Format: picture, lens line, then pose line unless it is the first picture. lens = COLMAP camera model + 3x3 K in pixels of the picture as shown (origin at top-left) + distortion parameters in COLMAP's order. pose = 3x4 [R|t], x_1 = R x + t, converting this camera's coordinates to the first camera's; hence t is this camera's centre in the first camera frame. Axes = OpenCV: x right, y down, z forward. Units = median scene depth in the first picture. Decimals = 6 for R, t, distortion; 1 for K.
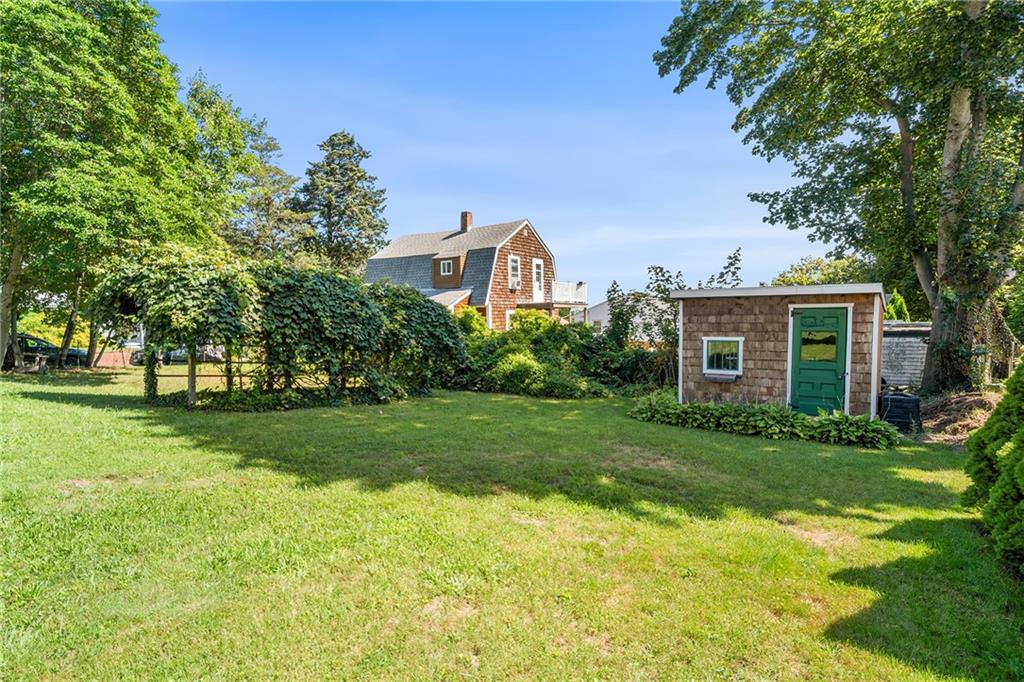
lens RADIAL K [[553.0, 0, 512.0], [0, 553.0, 341.0], [0, 0, 1]] dist [0.002741, 0.000265]
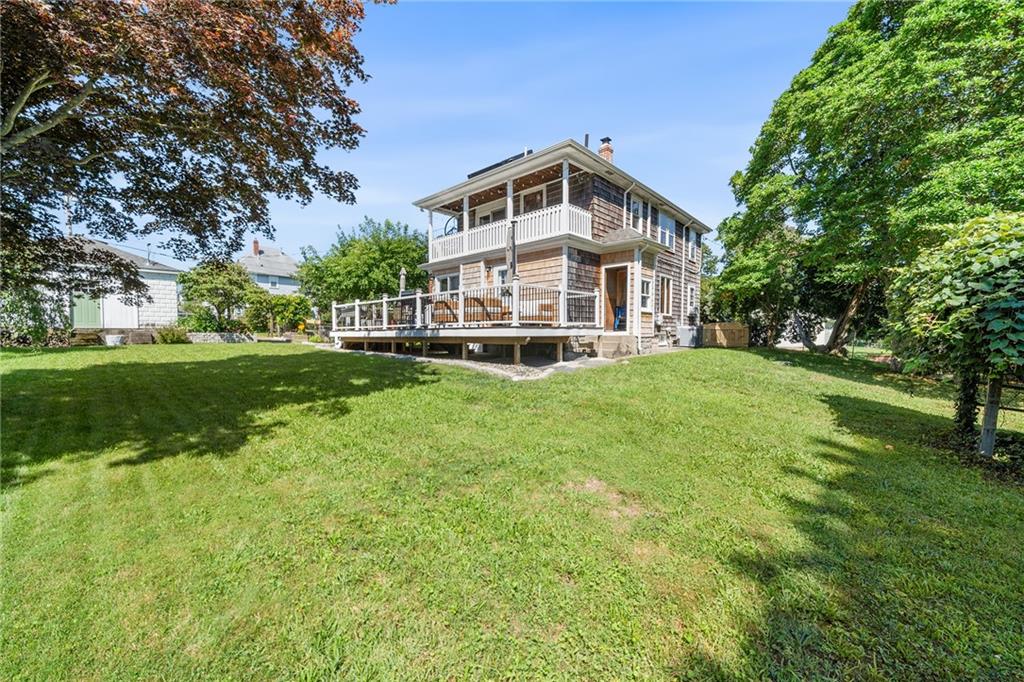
lens RADIAL K [[403.6, 0, 498.1], [0, 403.6, 343.9], [0, 0, 1]] dist [-0.000036, 0.000014]
pose [[-0.178482, 0.036933, -0.983250, -0.010261], [-0.042499, 0.998073, 0.045204, -0.011955], [0.983025, 0.049855, -0.176568, 0.418054]]
